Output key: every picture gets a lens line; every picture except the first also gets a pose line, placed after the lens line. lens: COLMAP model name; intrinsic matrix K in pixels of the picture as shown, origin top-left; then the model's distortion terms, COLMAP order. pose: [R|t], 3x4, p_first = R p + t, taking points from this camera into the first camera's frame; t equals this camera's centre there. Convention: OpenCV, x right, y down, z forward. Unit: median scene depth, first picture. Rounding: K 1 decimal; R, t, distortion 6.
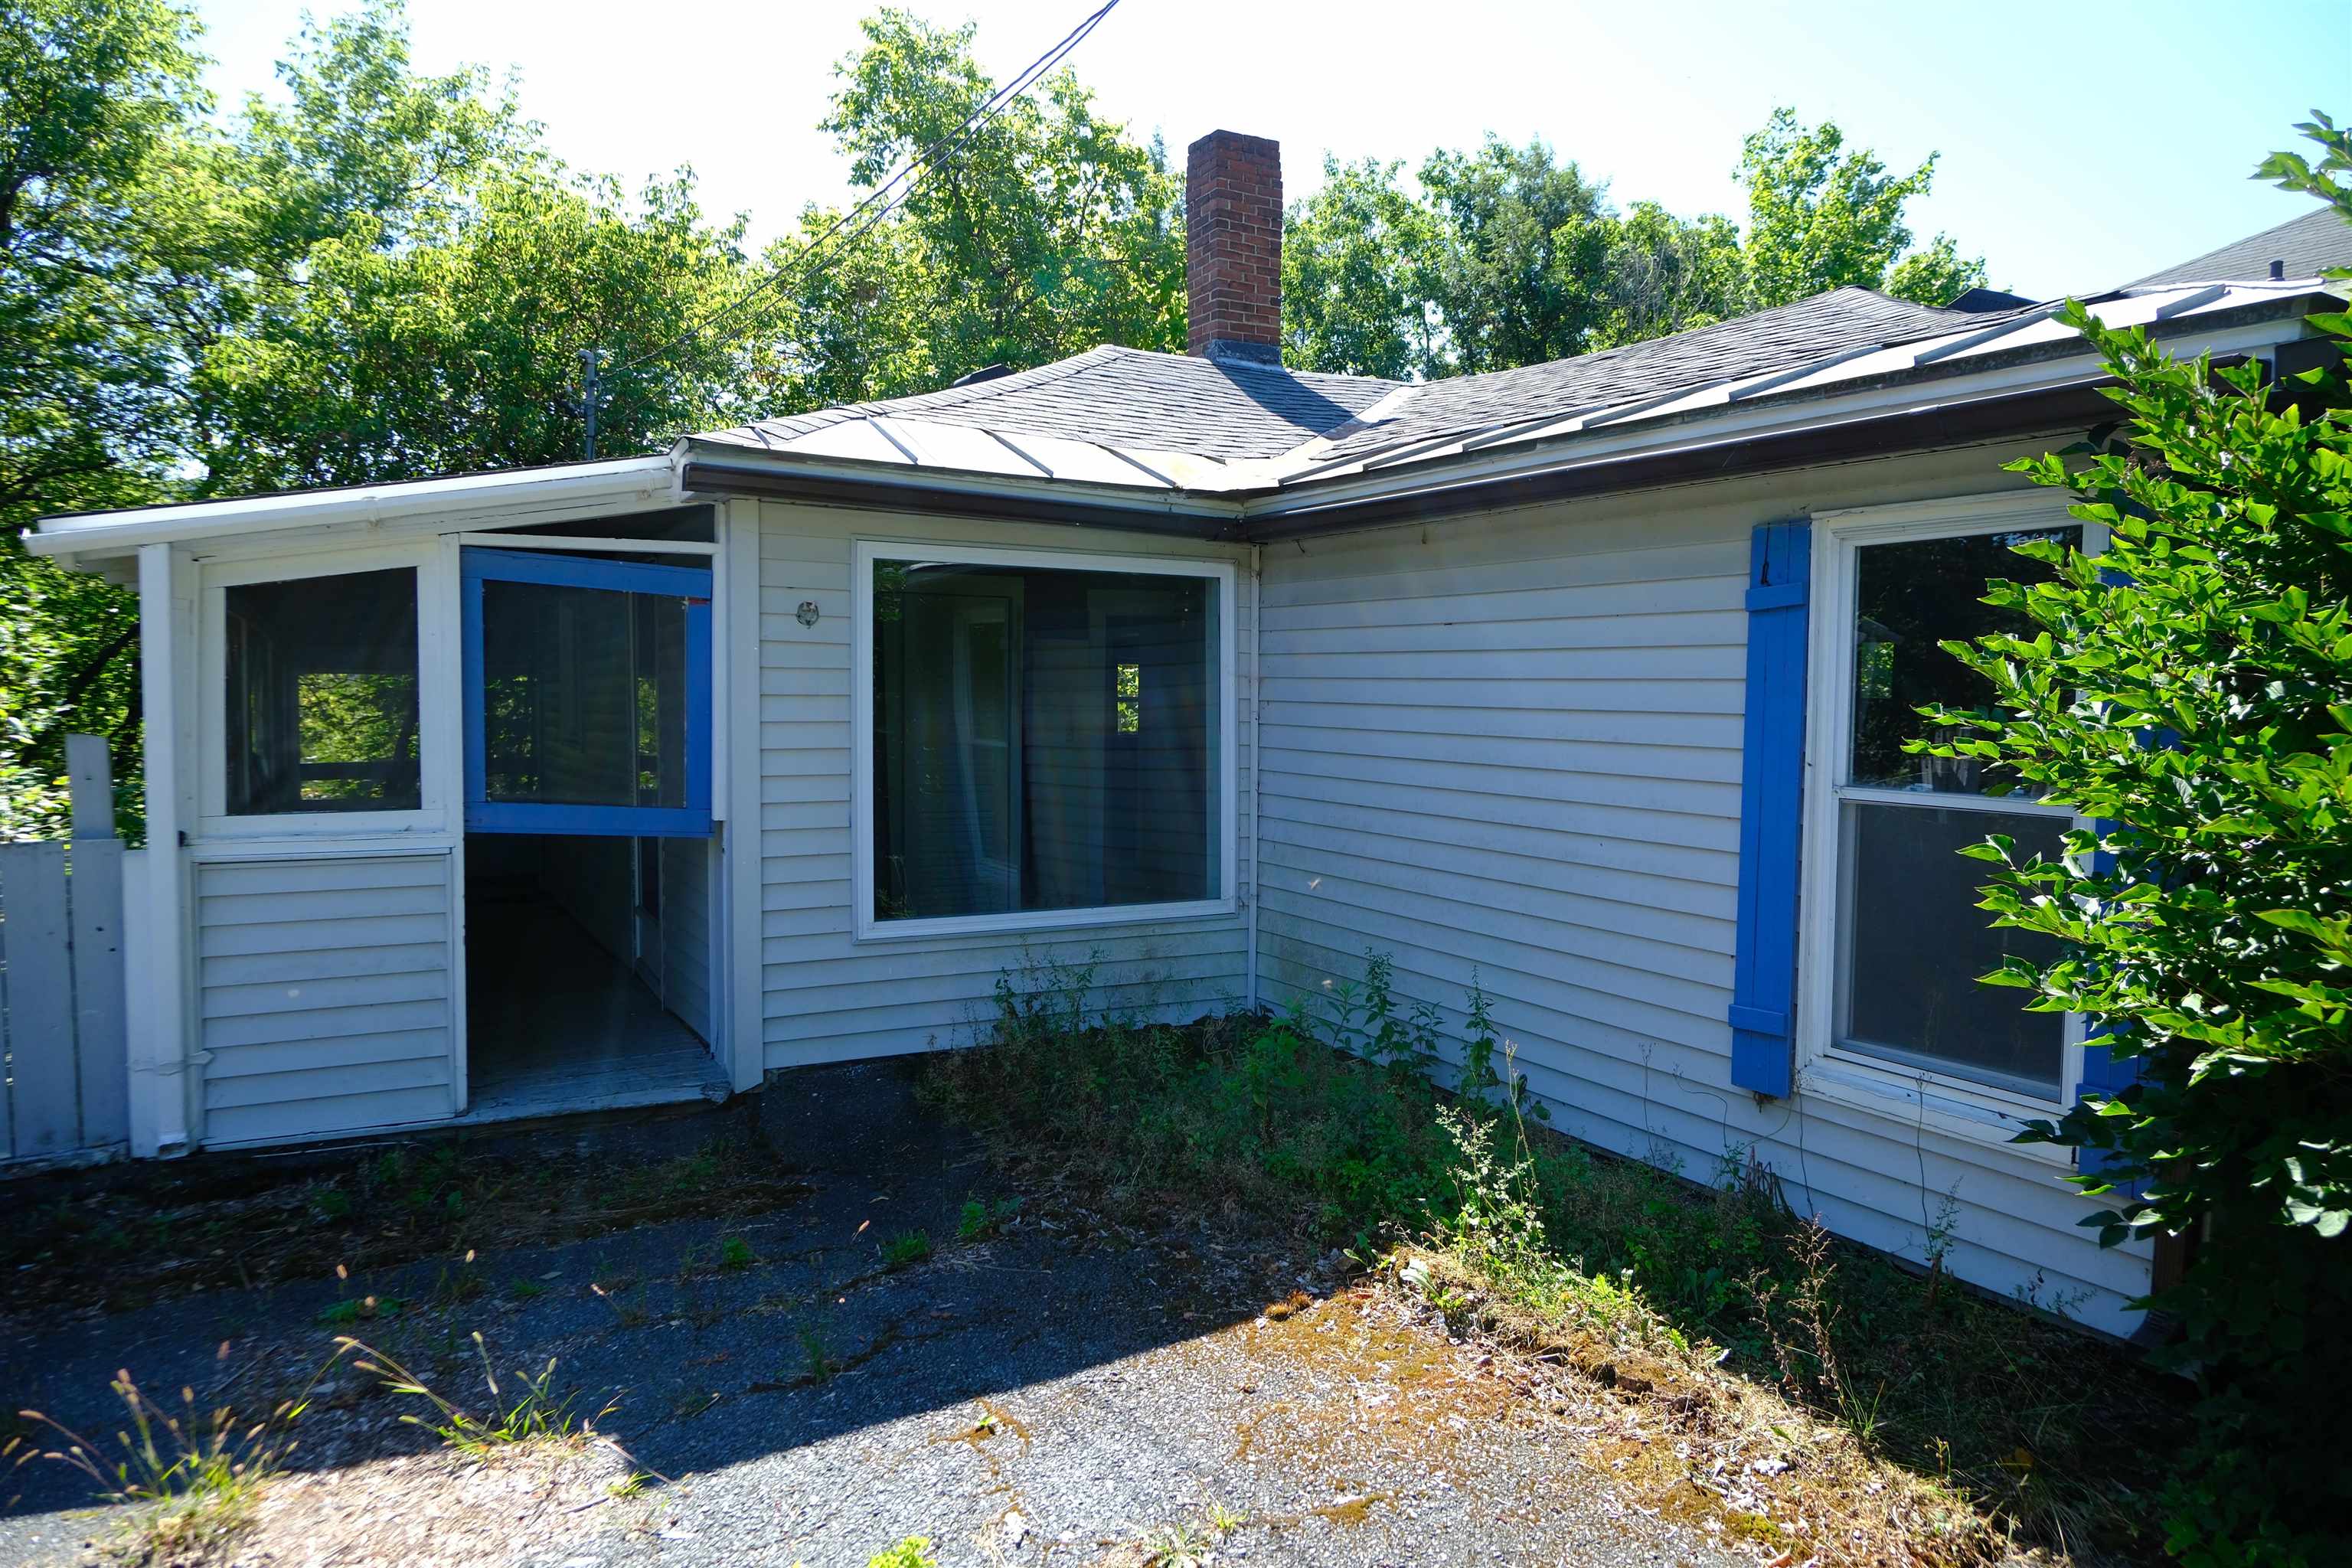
lens RADIAL K [[1468.1, 0, 1174.6], [0, 1468.1, 781.4], [0, 0, 1]] dist [-0.003997, -0.003791]
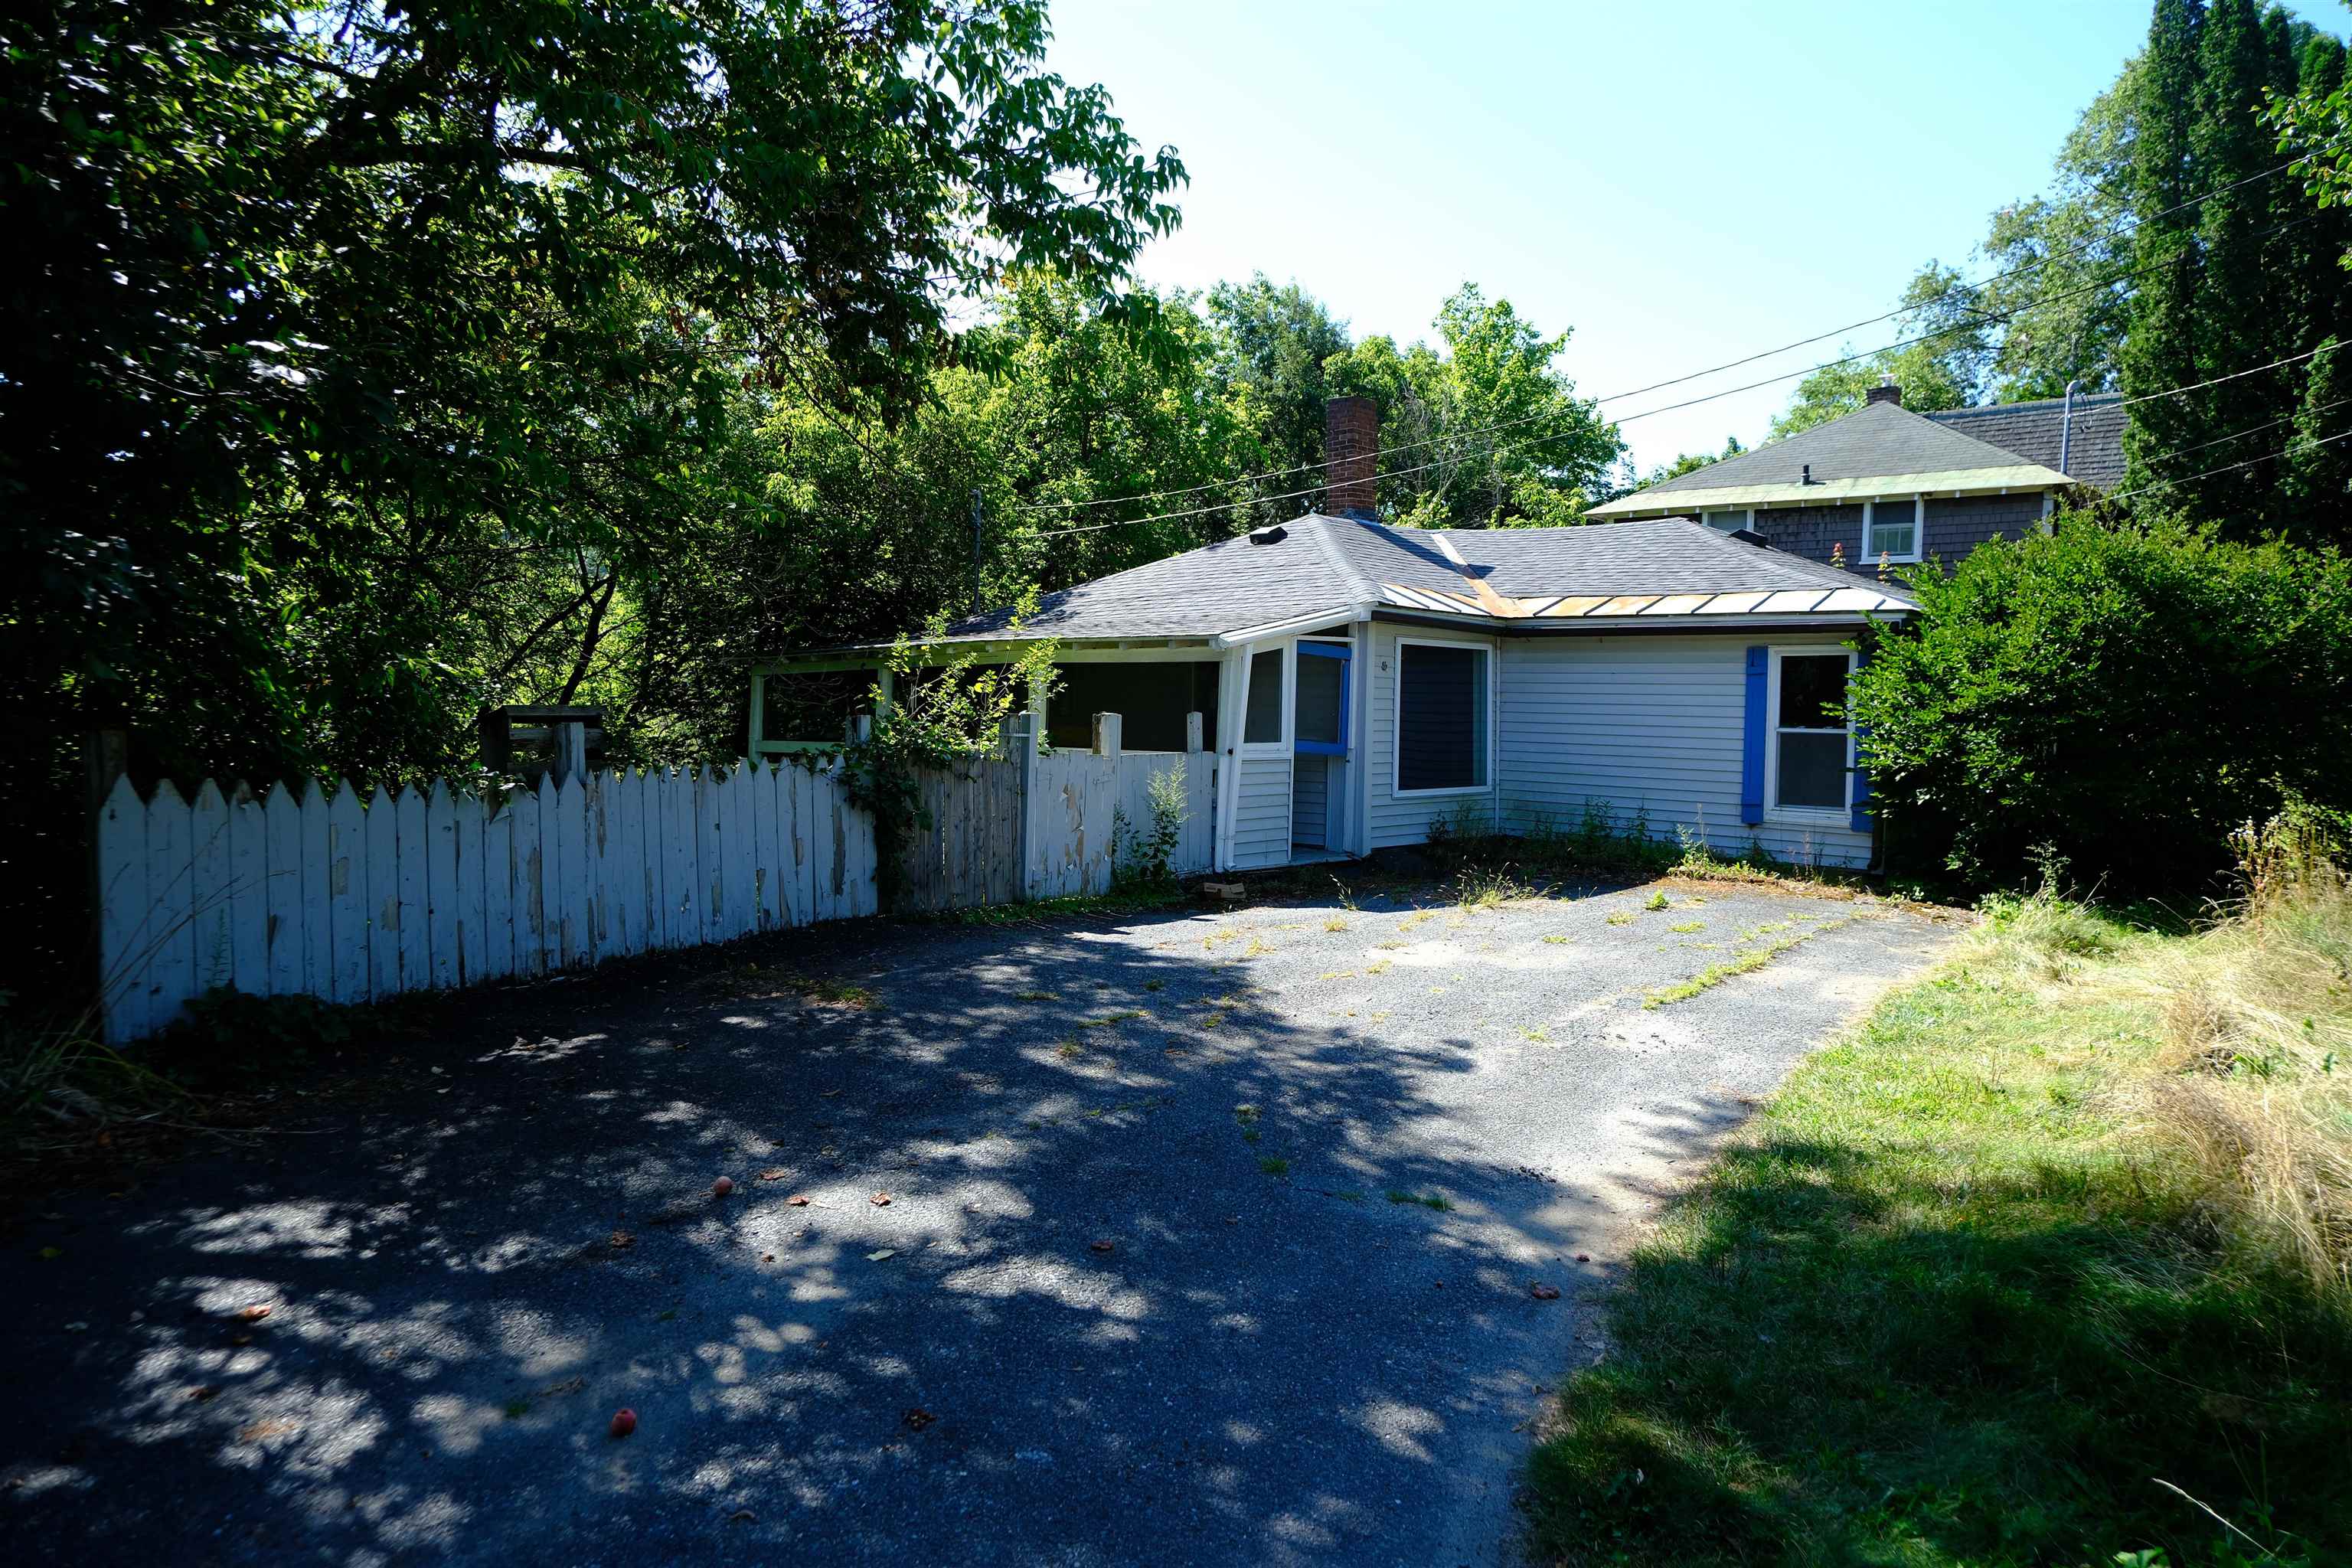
lens RADIAL K [[1468.1, 0, 1184.1], [0, 1468.1, 782.2], [0, 0, 1]] dist [-0.003997, -0.003791]
pose [[0.955823, -0.012610, 0.293673, -1.243967], [0.013061, 0.999915, 0.000426, 0.074046], [-0.293654, 0.003429, 0.955906, -1.227893]]
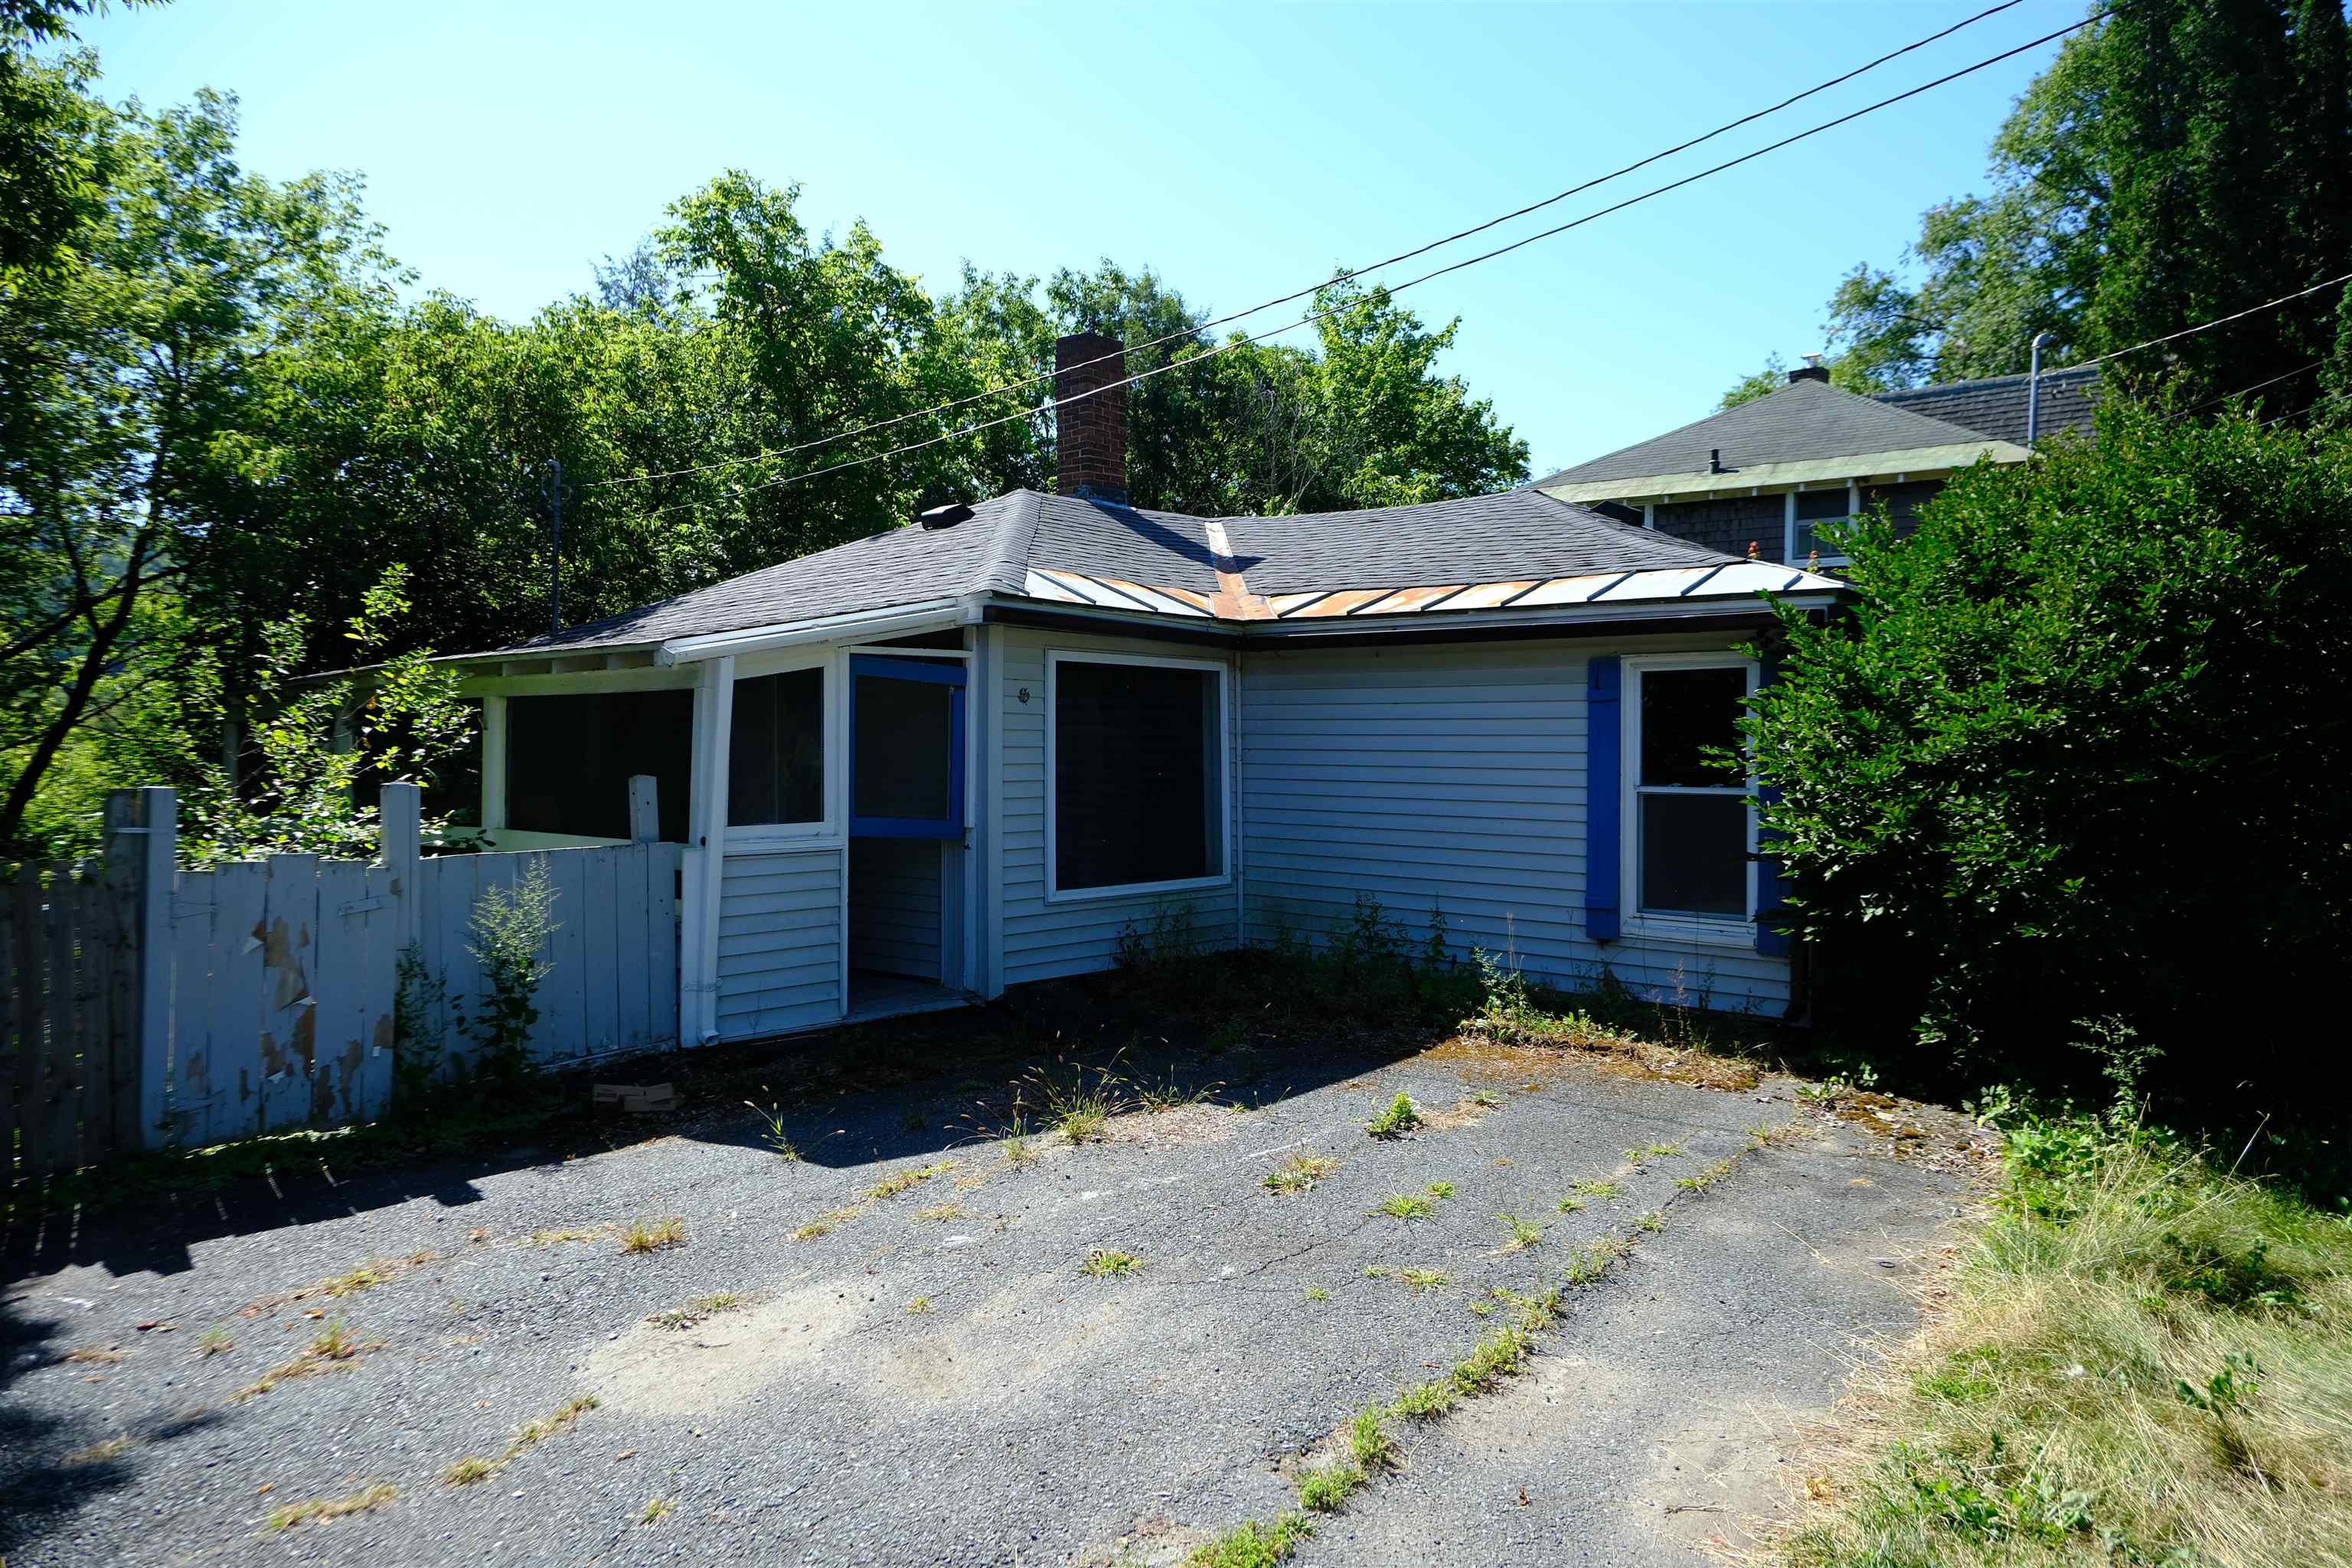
lens RADIAL K [[1468.1, 0, 1178.3], [0, 1468.1, 783.2], [0, 0, 1]] dist [-0.003997, -0.003791]
pose [[0.946816, -0.015850, 0.321385, -0.570201], [0.026325, 0.999254, -0.028271, 0.027919], [-0.320697, 0.035228, 0.946527, -0.522765]]
